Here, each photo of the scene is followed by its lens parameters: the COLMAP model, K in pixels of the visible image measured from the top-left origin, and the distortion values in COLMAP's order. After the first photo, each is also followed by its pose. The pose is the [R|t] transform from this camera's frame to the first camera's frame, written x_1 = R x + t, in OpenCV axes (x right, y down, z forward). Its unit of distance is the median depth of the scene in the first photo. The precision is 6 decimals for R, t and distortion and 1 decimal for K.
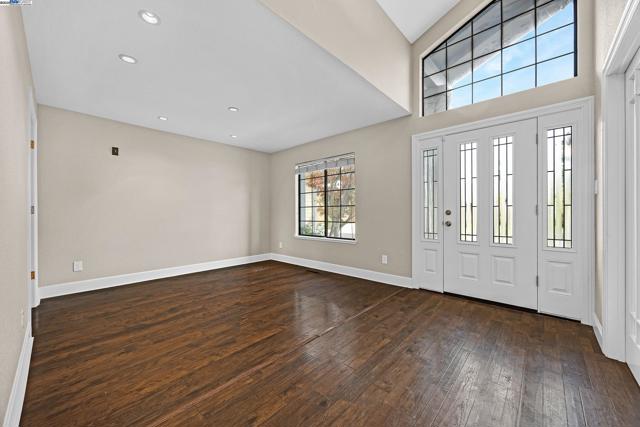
lens RADIAL K [[244.4, 0, 320.0], [0, 244.4, 213.5], [0, 0, 1]] dist [-0.006095, 0.000249]
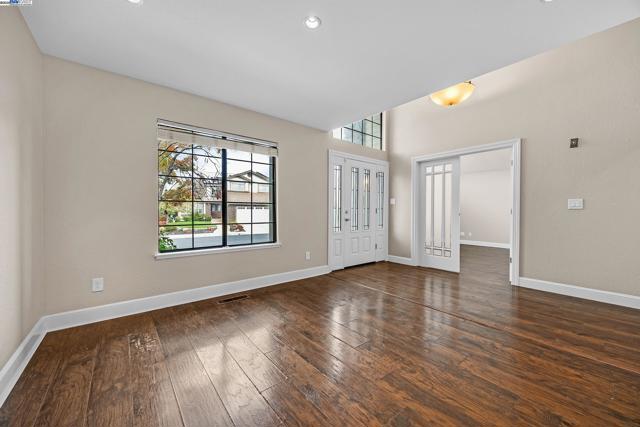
lens RADIAL K [[244.4, 0, 320.0], [0, 244.4, 213.5], [0, 0, 1]] dist [-0.006095, 0.000249]
pose [[0.150599, -0.005065, 0.988582, -1.424069], [-0.000509, 0.999986, 0.005201, -0.003857], [-0.988595, -0.001286, 0.150594, 1.424282]]
